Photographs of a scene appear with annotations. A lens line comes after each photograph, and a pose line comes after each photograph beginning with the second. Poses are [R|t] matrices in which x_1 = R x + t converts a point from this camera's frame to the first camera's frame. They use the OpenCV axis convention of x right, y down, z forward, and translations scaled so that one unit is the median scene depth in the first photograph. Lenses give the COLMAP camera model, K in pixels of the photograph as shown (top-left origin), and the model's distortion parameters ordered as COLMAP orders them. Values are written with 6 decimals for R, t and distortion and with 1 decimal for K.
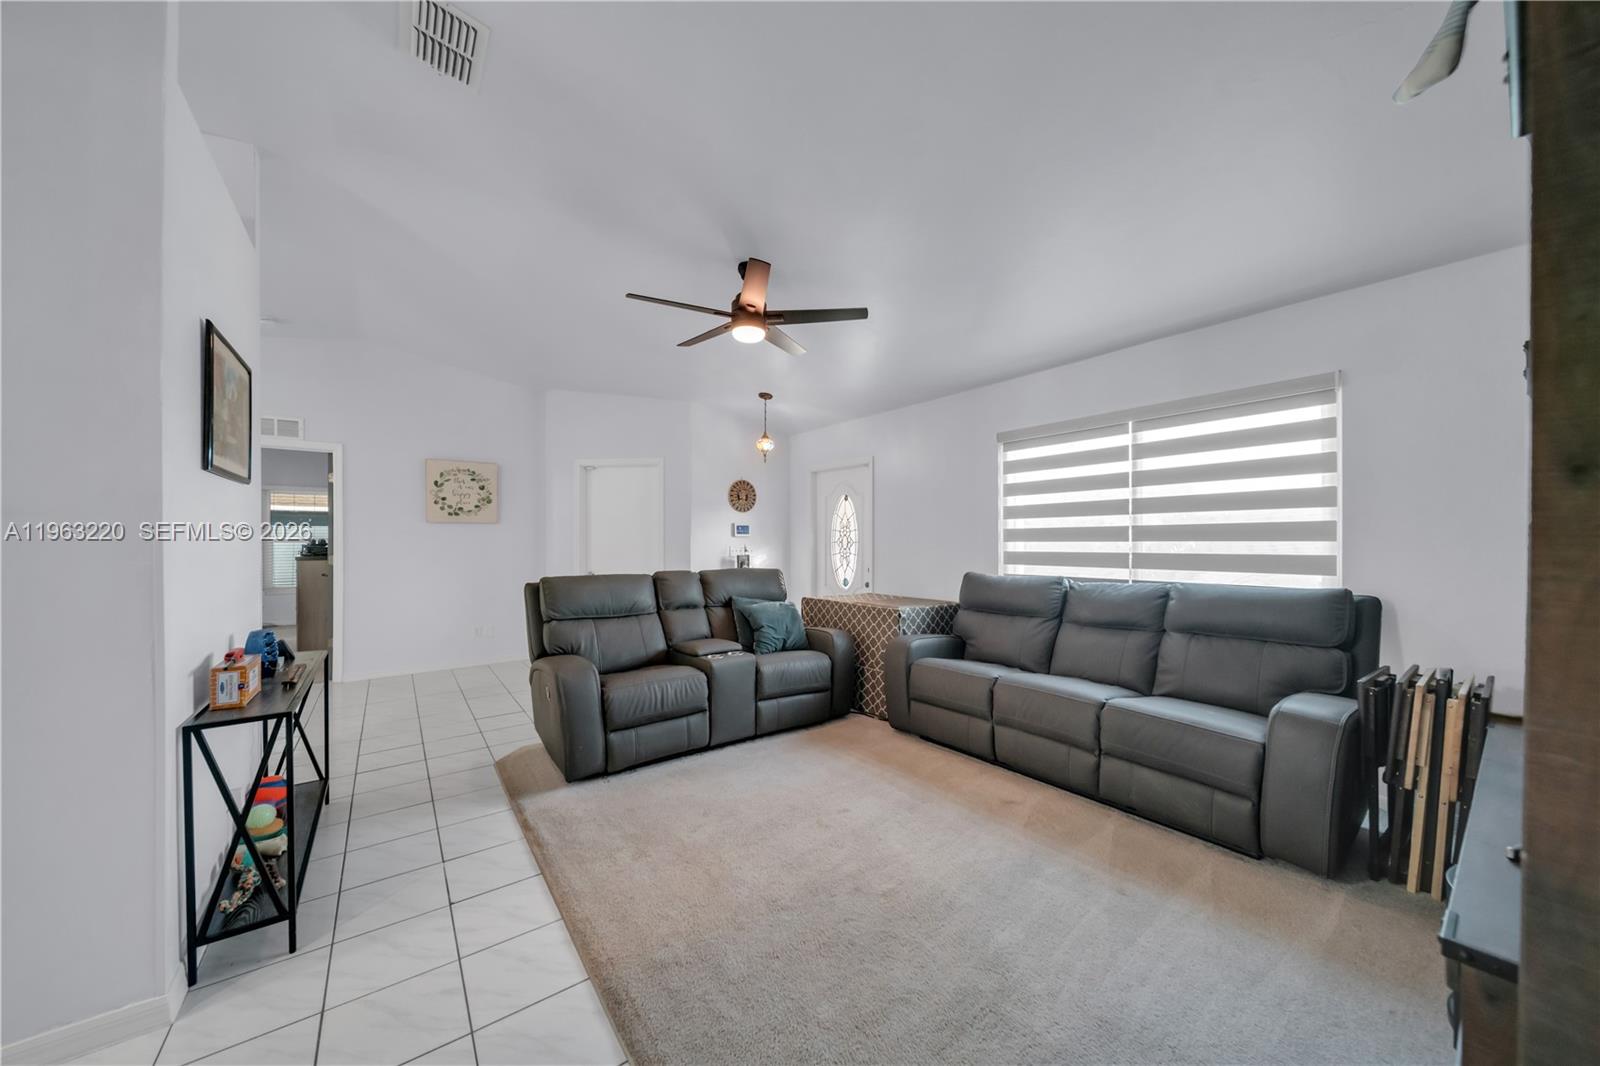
lens RADIAL K [[552.7, 0, 801.4], [0, 552.7, 535.2], [0, 0, 1]] dist [-0.002719, -0.000666]
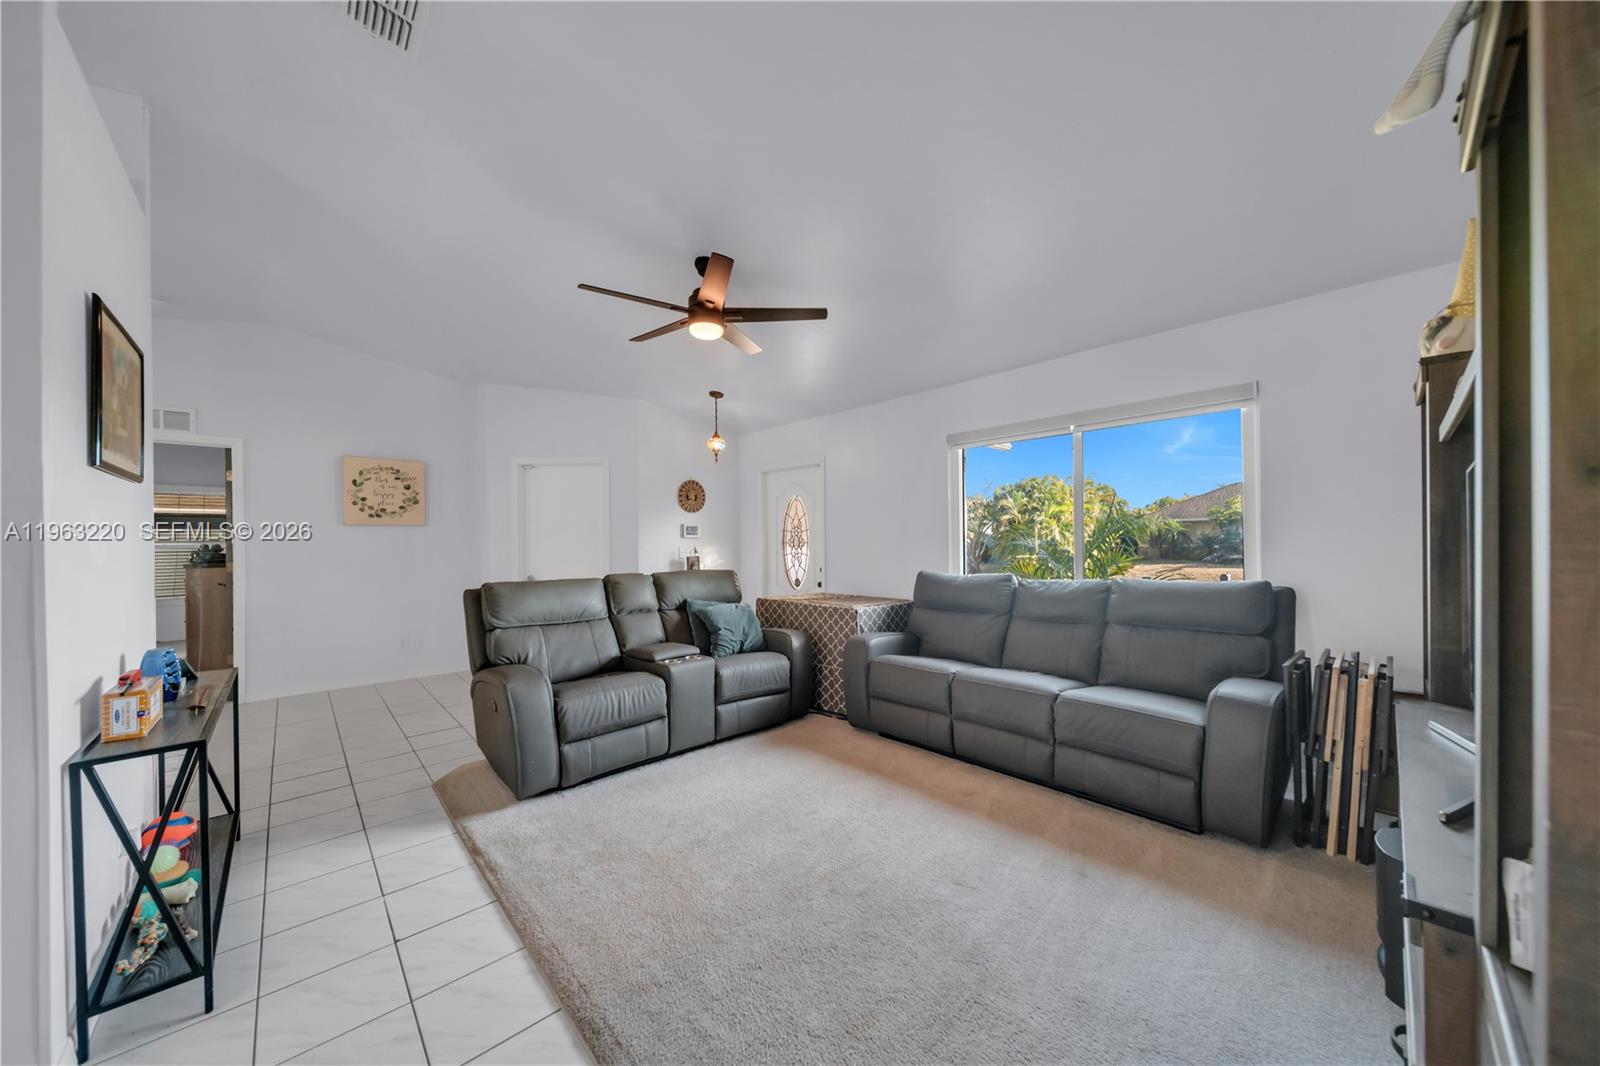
lens RADIAL K [[552.7, 0, 801.9], [0, 552.7, 534.6], [0, 0, 1]] dist [-0.002719, -0.000666]
pose [[0.994117, -0.007855, 0.108028, -0.045675], [0.008031, 0.999967, -0.001198, -0.000624], [-0.108015, 0.002059, 0.994147, 0.012483]]
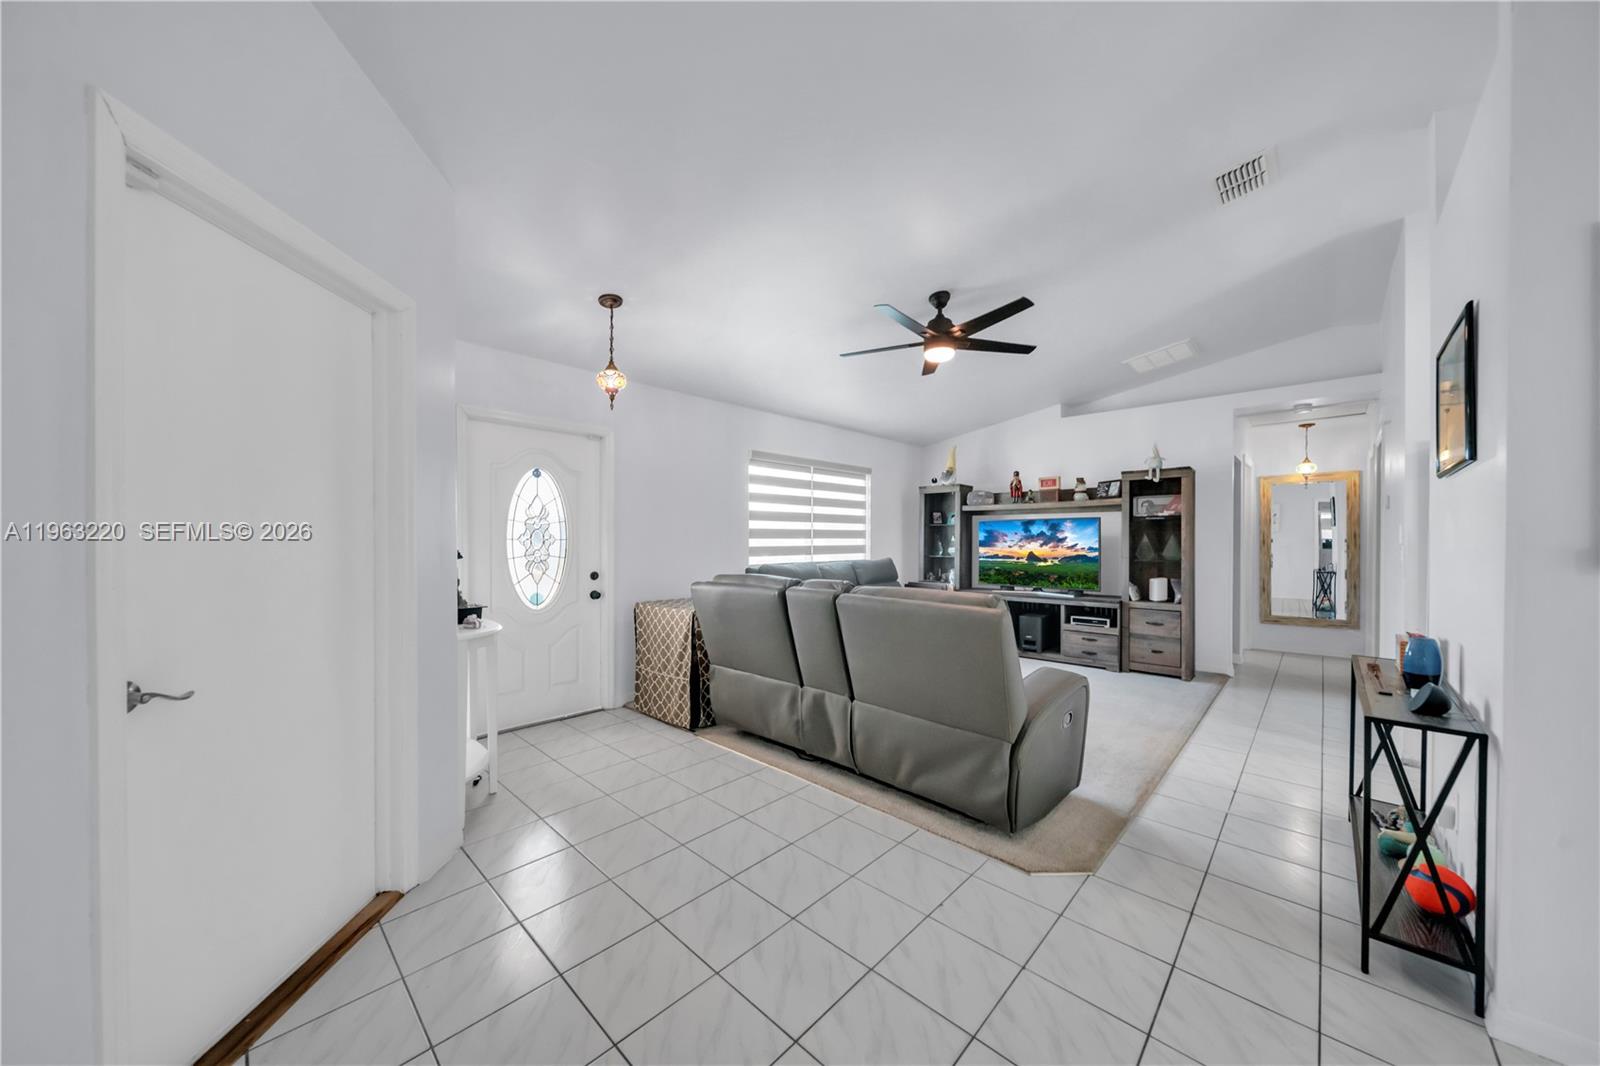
lens RADIAL K [[552.7, 0, 797.7], [0, 552.7, 540.6], [0, 0, 1]] dist [-0.002719, -0.000666]
pose [[-0.165689, 0.001620, 0.986177, -1.479250], [-0.008975, 0.999955, -0.003151, 0.031182], [-0.986137, -0.009373, -0.165667, 1.881451]]
